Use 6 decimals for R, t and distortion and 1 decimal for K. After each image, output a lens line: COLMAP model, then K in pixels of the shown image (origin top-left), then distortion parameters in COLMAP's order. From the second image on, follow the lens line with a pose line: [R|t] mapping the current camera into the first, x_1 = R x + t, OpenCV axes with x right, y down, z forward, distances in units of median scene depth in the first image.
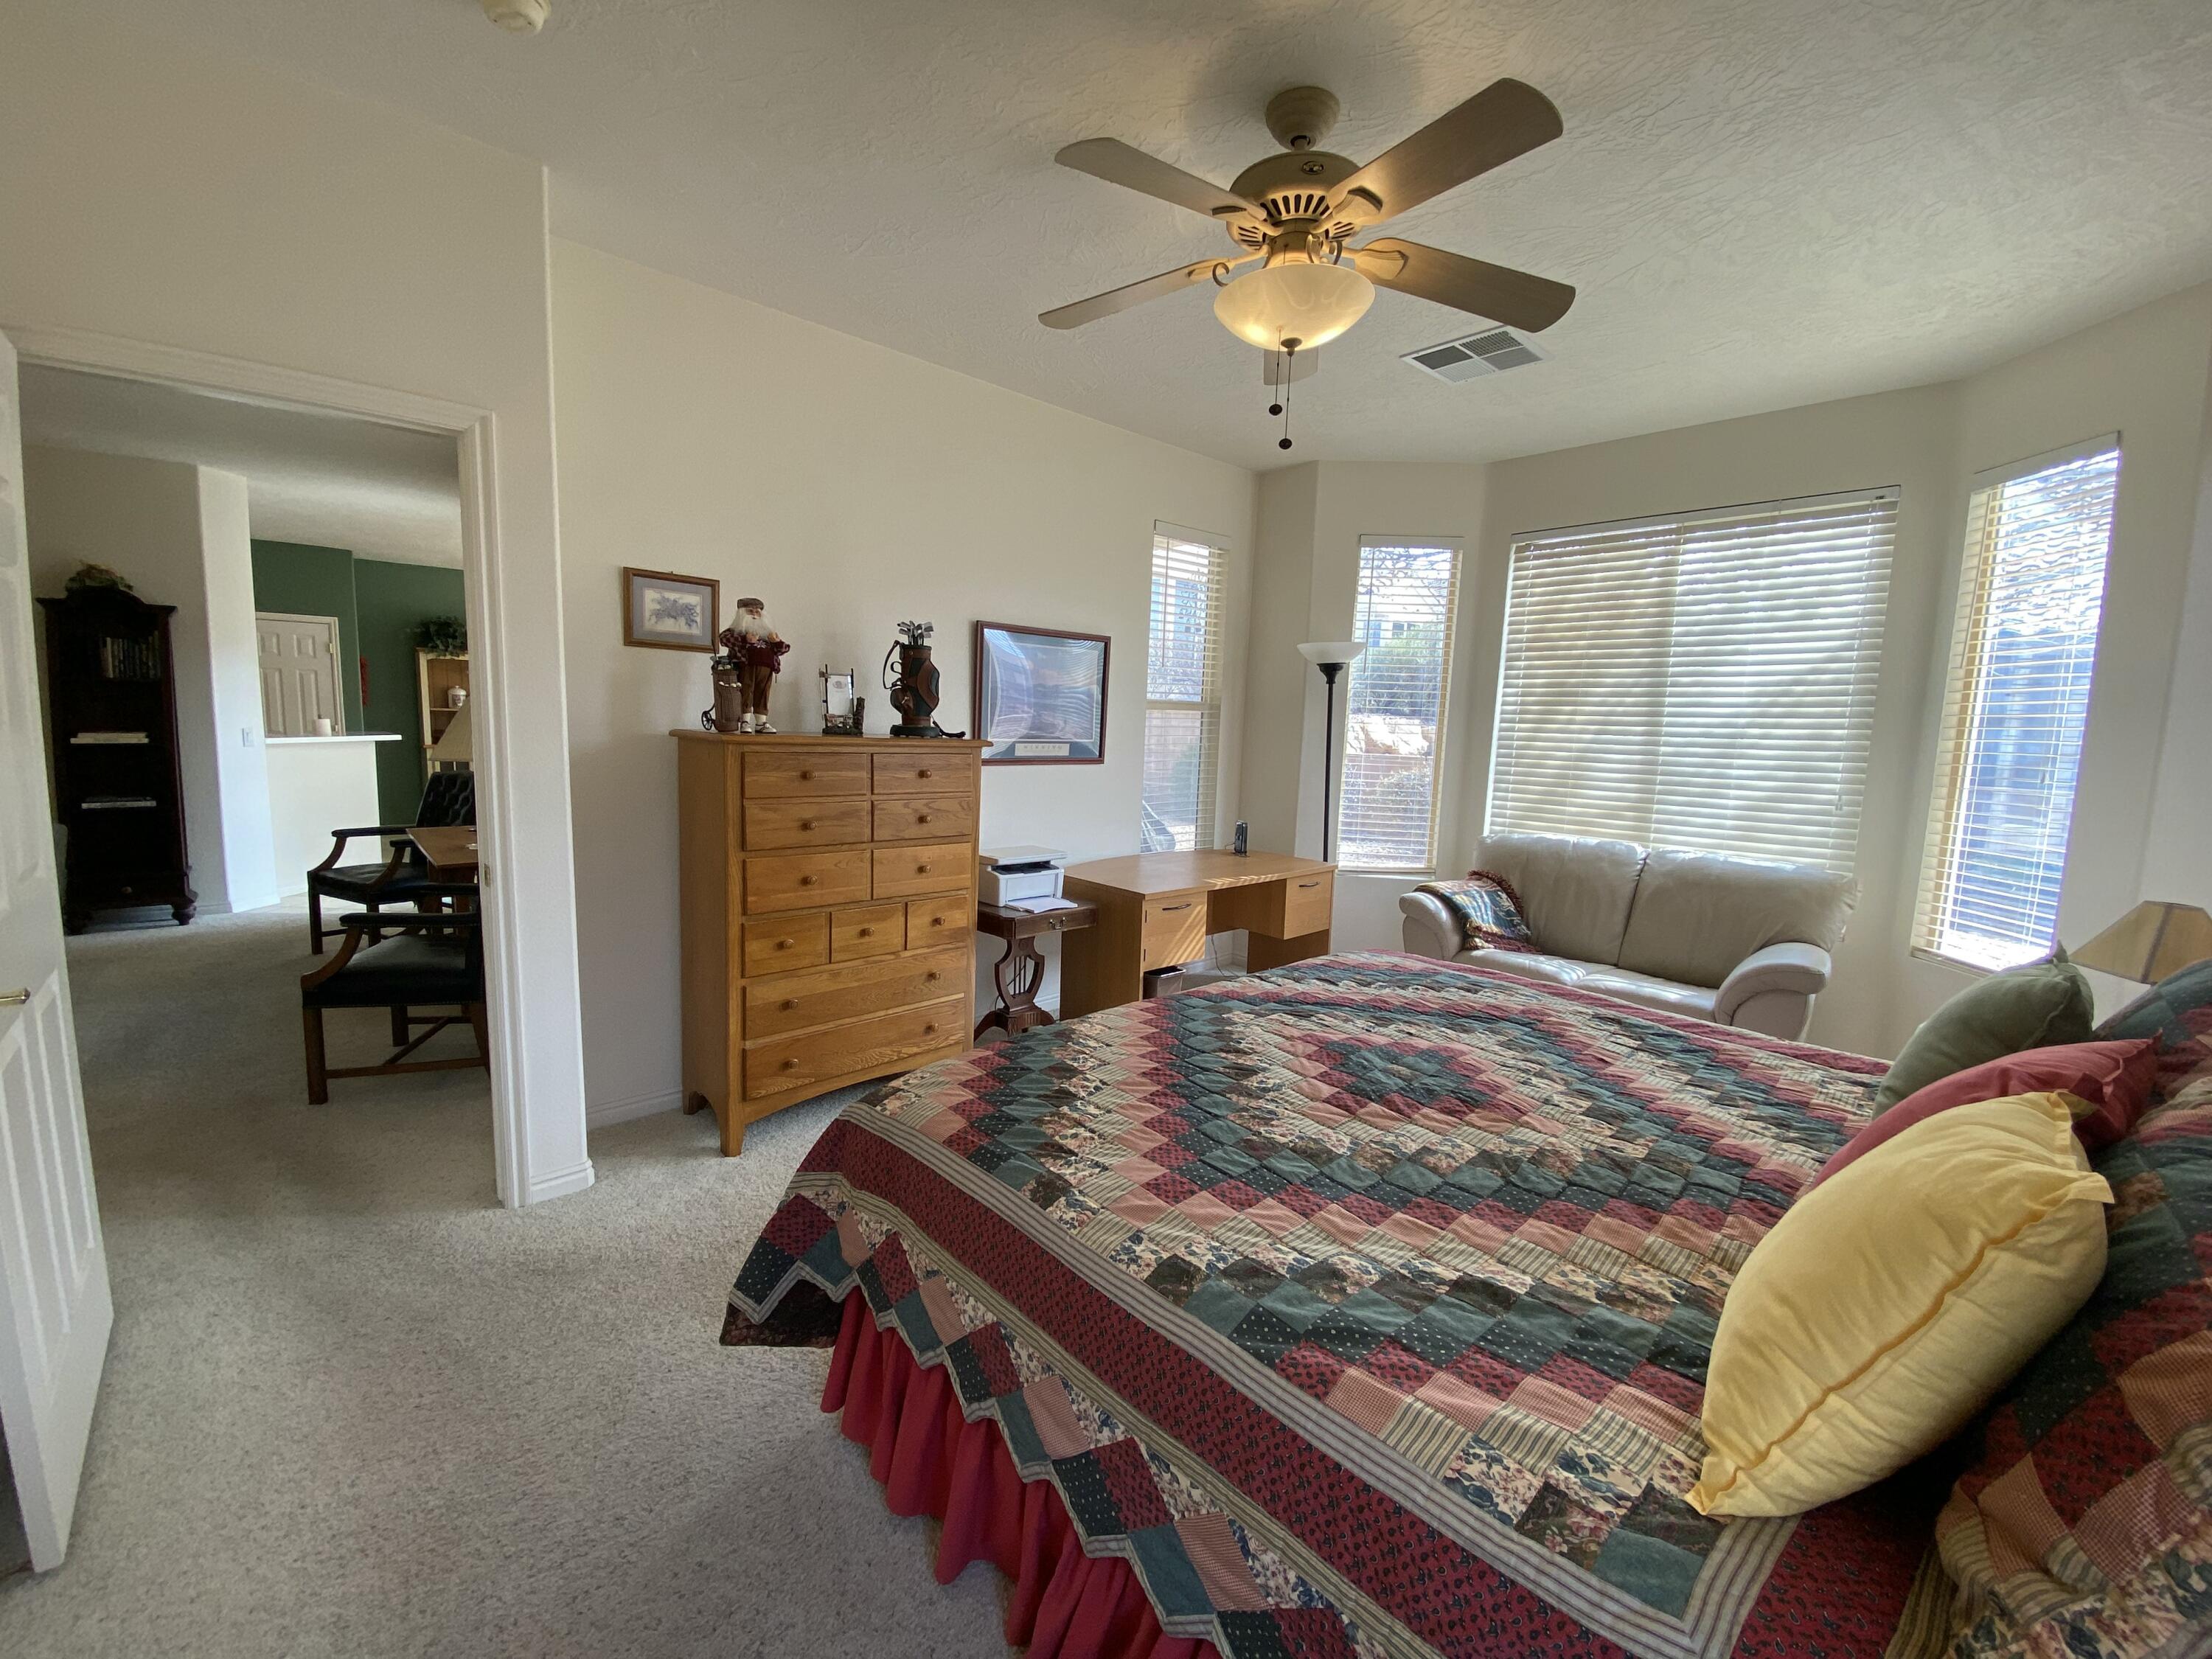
lens RADIAL K [[890.3, 0, 1100.5], [0, 890.3, 826.2], [0, 0, 1]] dist [0.019036, -0.019892]
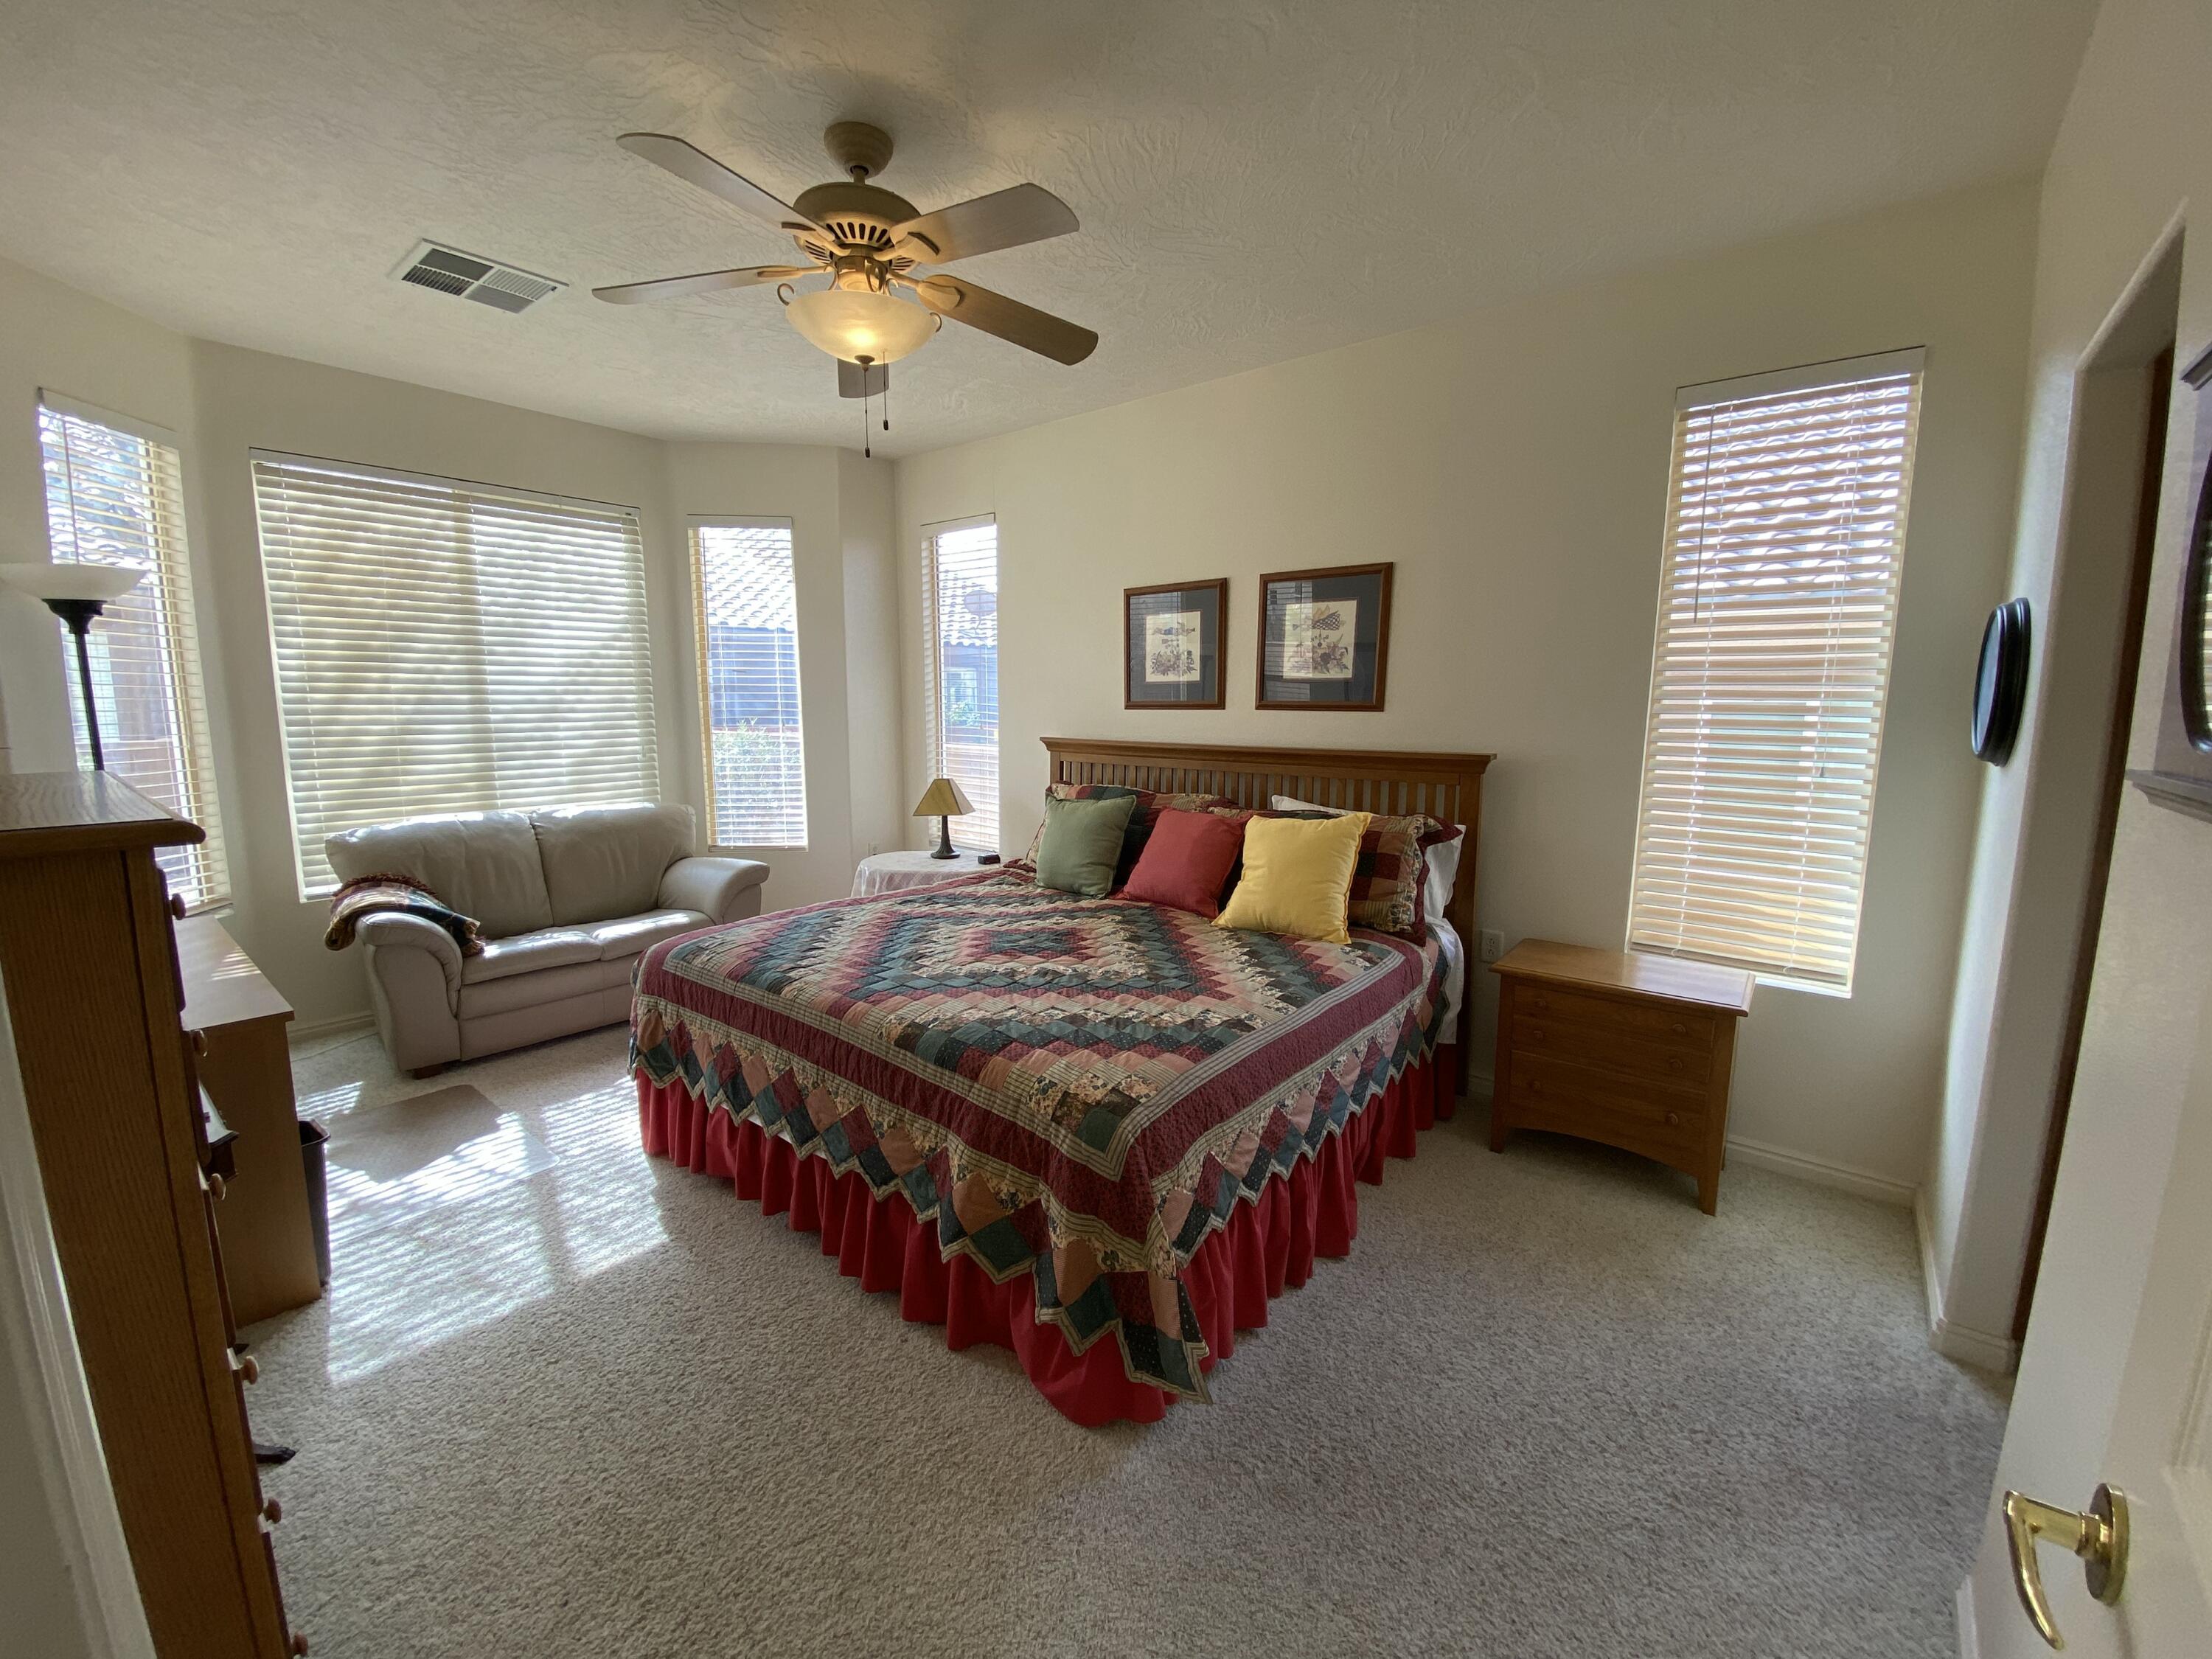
lens RADIAL K [[890.3, 0, 1100.5], [0, 890.3, 826.2], [0, 0, 1]] dist [0.019036, -0.019892]
pose [[-0.148353, -0.168434, 0.974485, -0.948539], [0.106247, 0.976971, 0.185039, -0.153498], [-0.983210, 0.130987, -0.127041, 0.901360]]
